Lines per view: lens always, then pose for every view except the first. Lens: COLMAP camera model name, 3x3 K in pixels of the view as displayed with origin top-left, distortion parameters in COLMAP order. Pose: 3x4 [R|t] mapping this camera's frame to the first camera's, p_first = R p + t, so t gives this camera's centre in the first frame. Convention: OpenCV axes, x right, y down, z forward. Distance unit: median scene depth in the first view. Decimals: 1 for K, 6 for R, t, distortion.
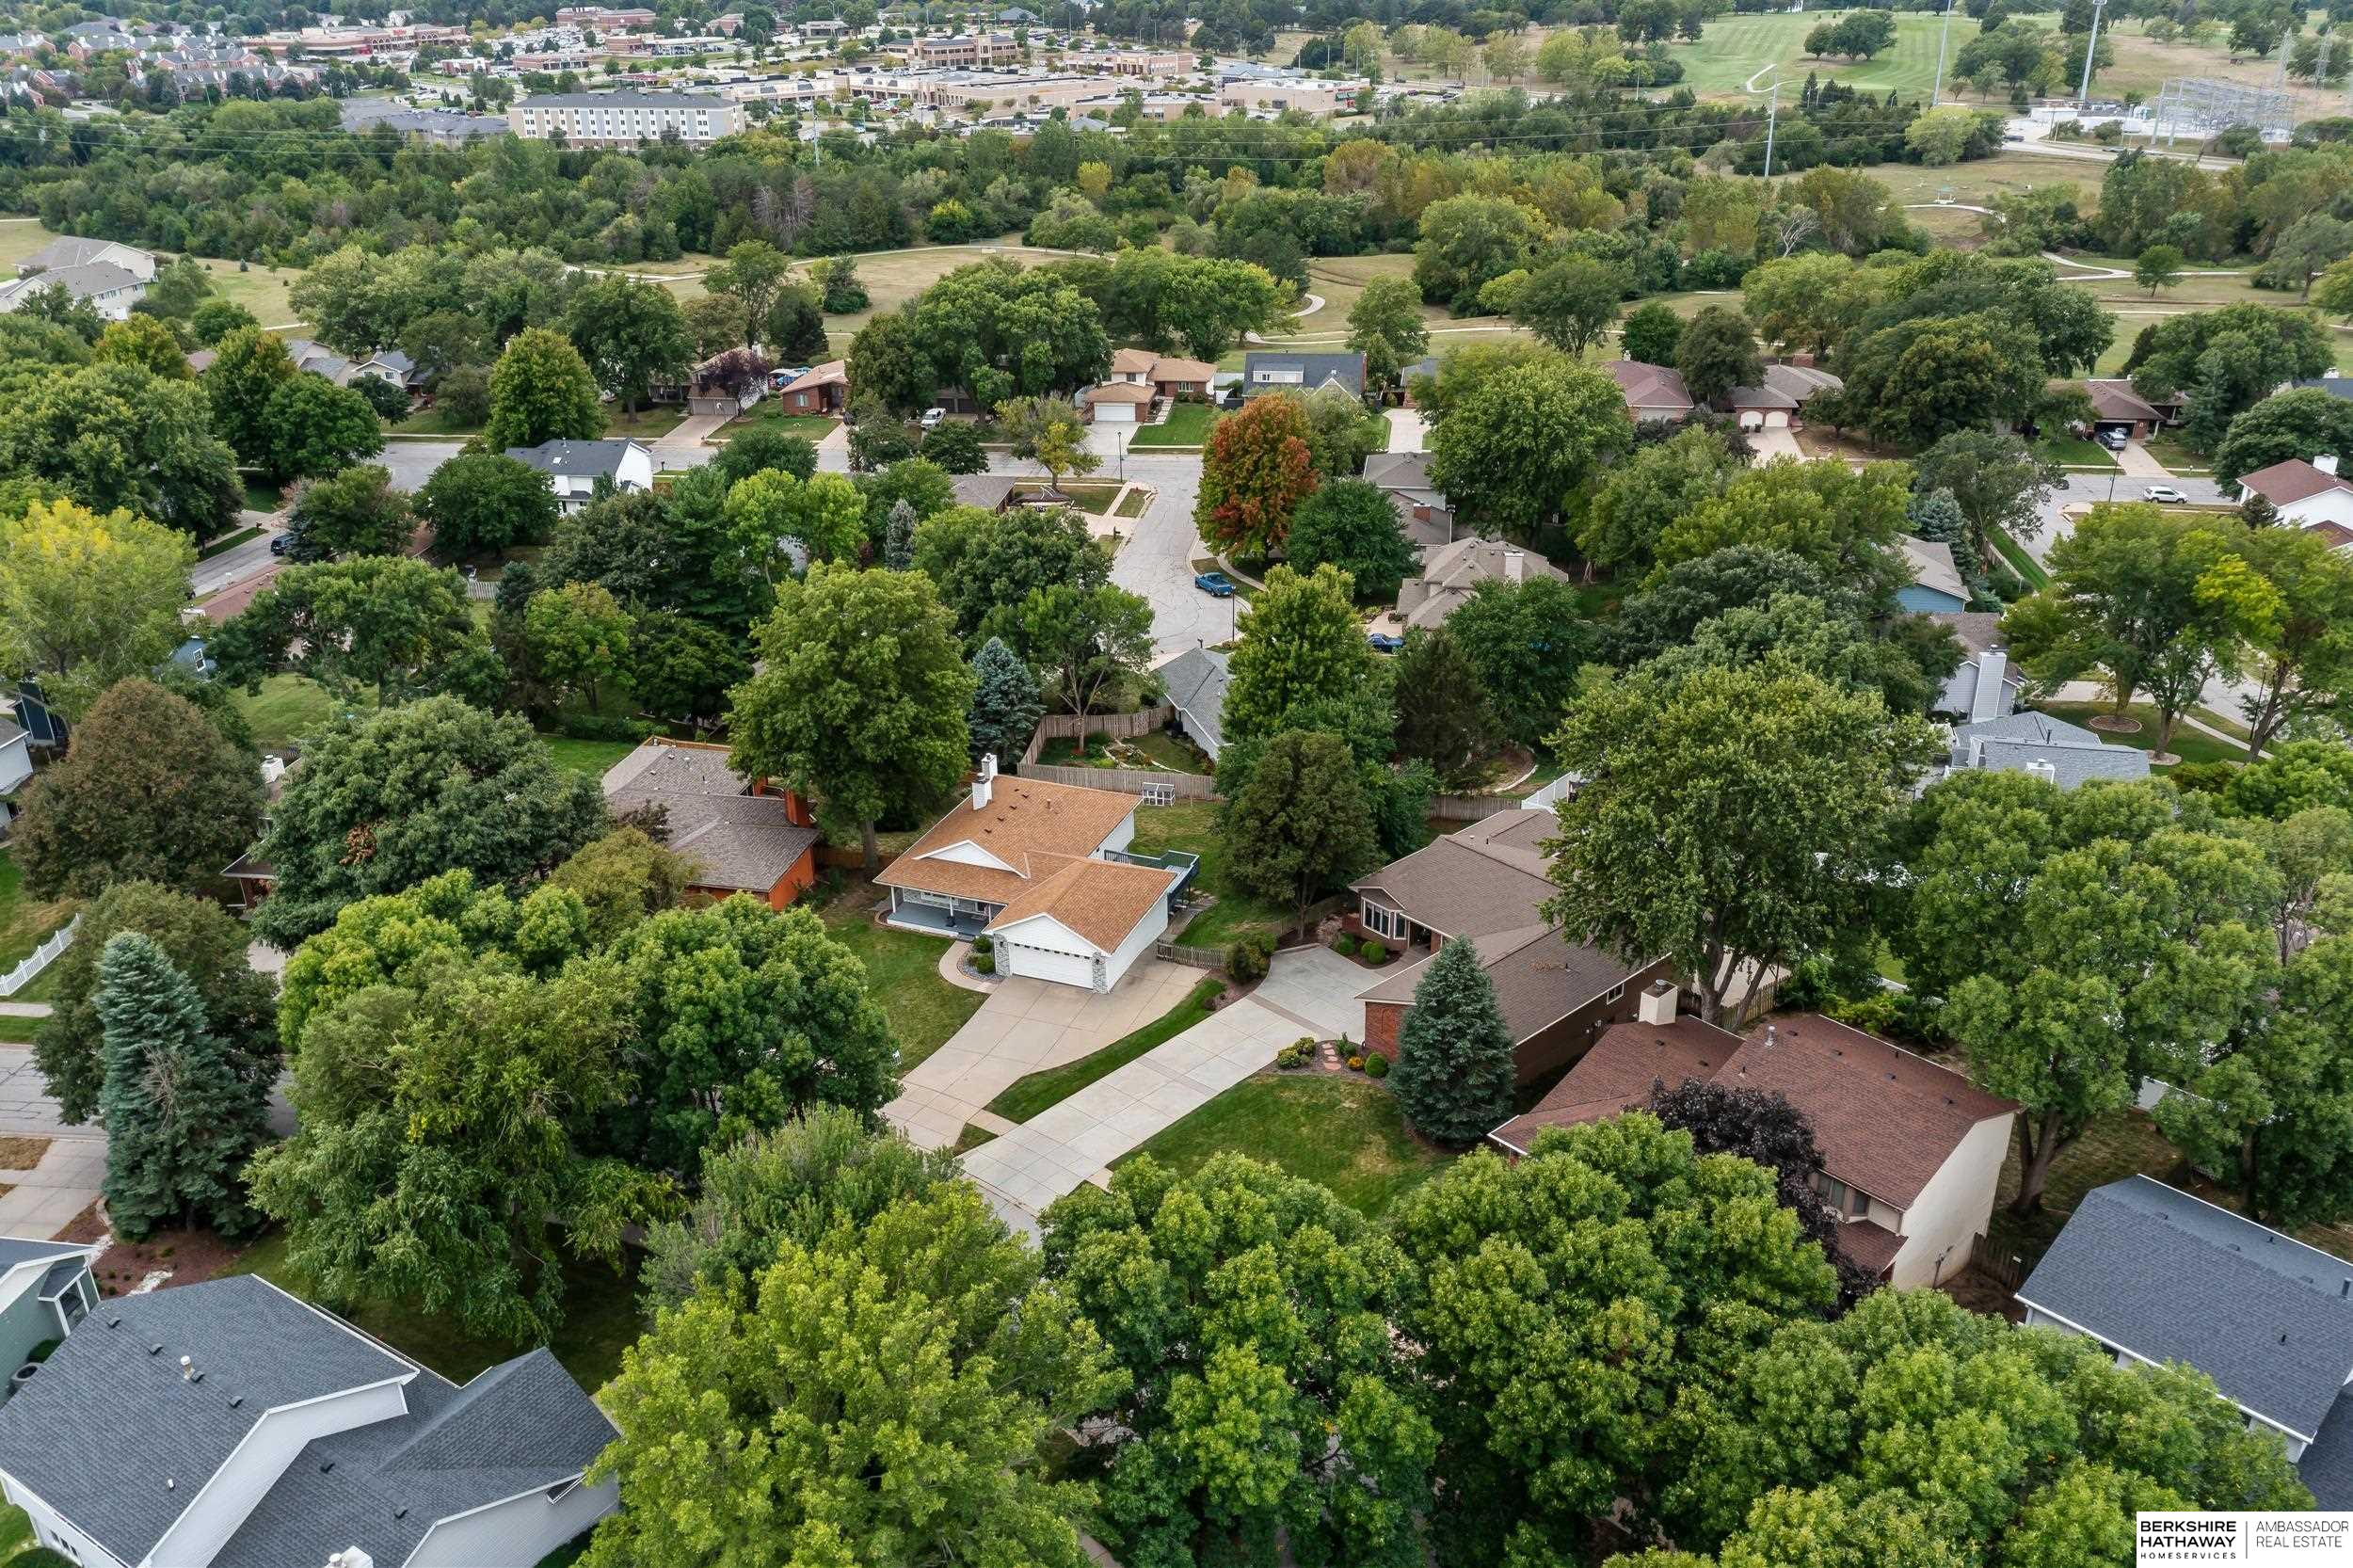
lens RADIAL K [[1890.2, 0, 1176.5], [0, 1890.2, 784.0], [0, 0, 1]] dist [-0.002515, 0.001665]
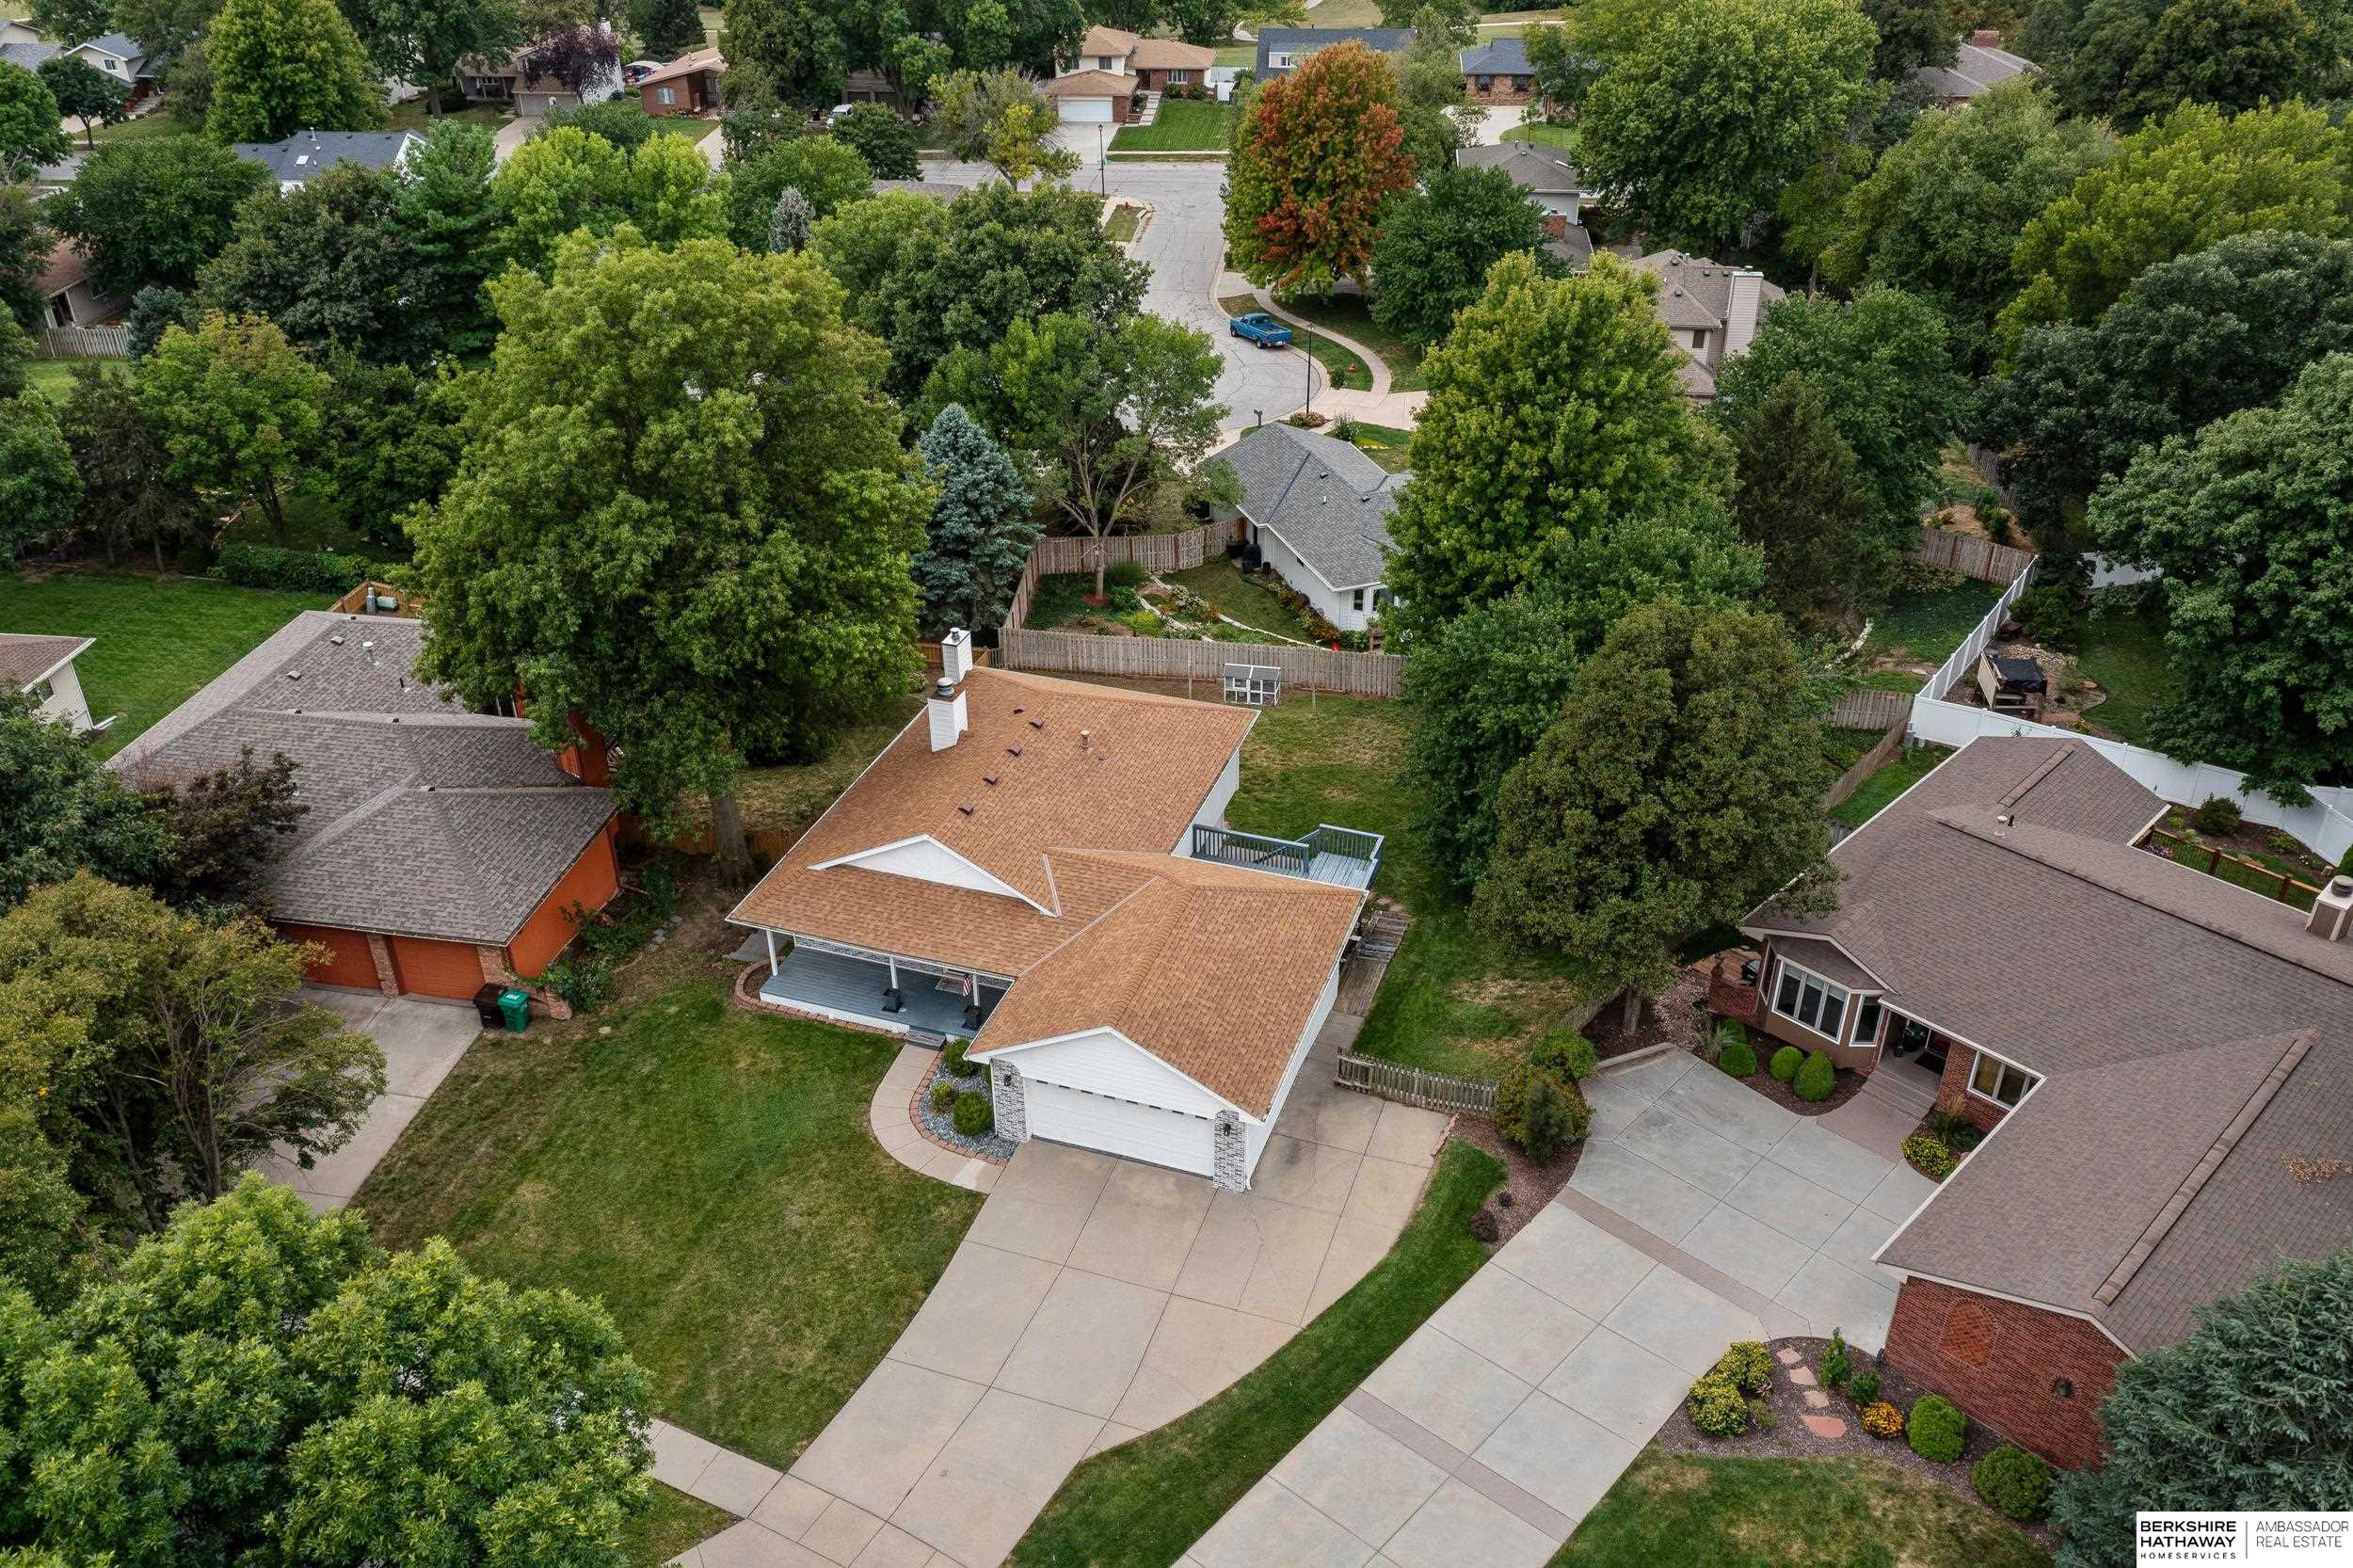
lens RADIAL K [[1890.2, 0, 1176.5], [0, 1890.2, 784.0], [0, 0, 1]] dist [-0.002515, 0.001665]
pose [[0.999273, -0.013320, 0.035723, -0.048651], [0.009207, 0.993563, 0.112905, -0.026548], [-0.036997, -0.112494, 0.992963, 0.401617]]
